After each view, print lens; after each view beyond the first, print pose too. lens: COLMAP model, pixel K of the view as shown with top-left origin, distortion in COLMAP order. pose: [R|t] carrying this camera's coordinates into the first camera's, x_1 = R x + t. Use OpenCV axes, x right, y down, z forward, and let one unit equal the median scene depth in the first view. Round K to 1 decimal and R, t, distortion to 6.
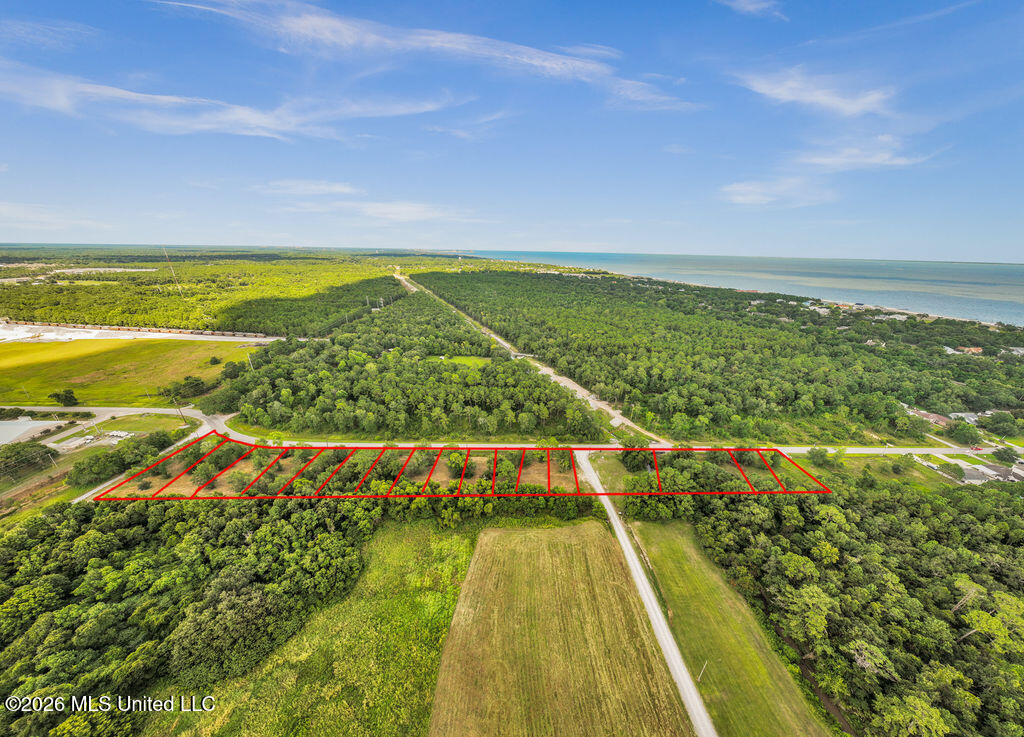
lens RADIAL K [[324.1, 0, 523.9], [0, 324.1, 369.0], [0, 0, 1]] dist [0.001408, 0.000062]
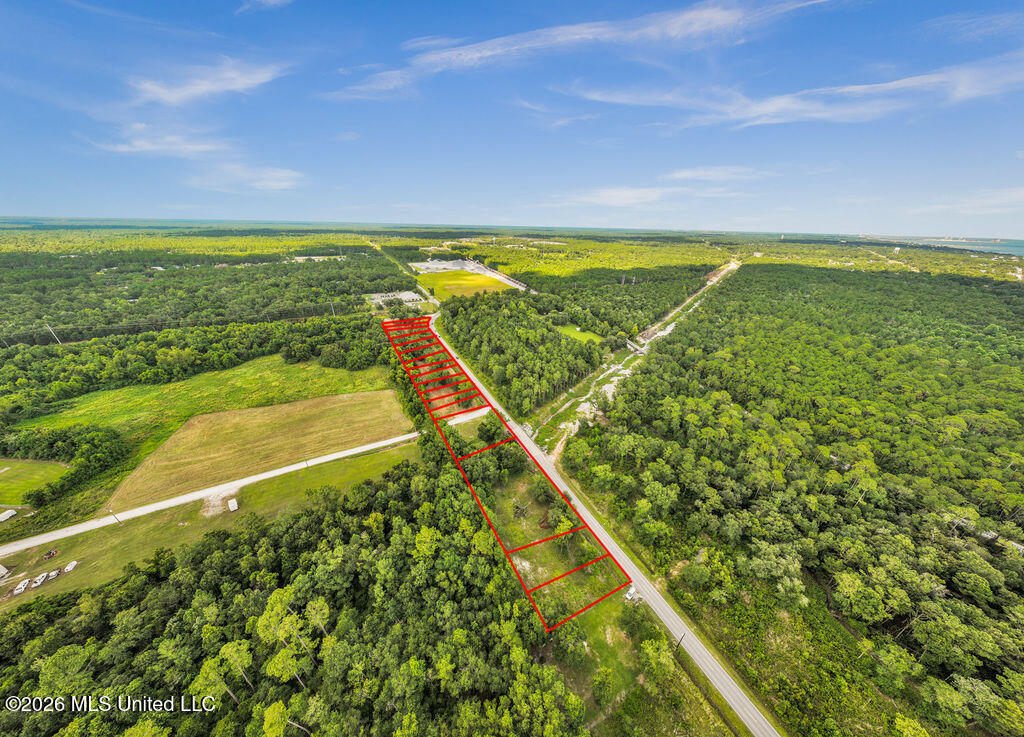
lens RADIAL K [[324.1, 0, 523.9], [0, 324.1, 369.0], [0, 0, 1]] dist [0.001408, 0.000062]
pose [[0.401809, 0.368852, -0.838152, 1.344474], [-0.332339, 0.911621, 0.241861, -0.236602], [0.853288, 0.181369, 0.488881, 0.586123]]
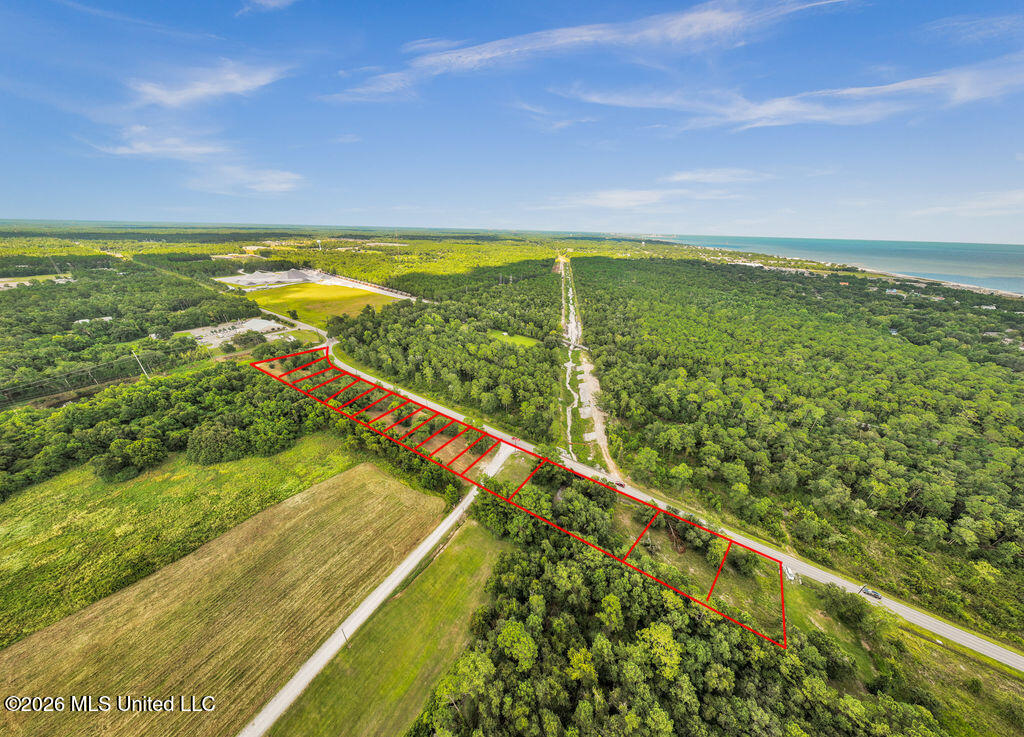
lens RADIAL K [[324.1, 0, 523.9], [0, 324.1, 369.0], [0, 0, 1]] dist [0.001408, 0.000062]
pose [[0.811837, 0.235651, -0.534218, 0.776122], [-0.211807, 0.971475, 0.106652, -0.093058], [0.544112, 0.026567, 0.838592, 0.224867]]
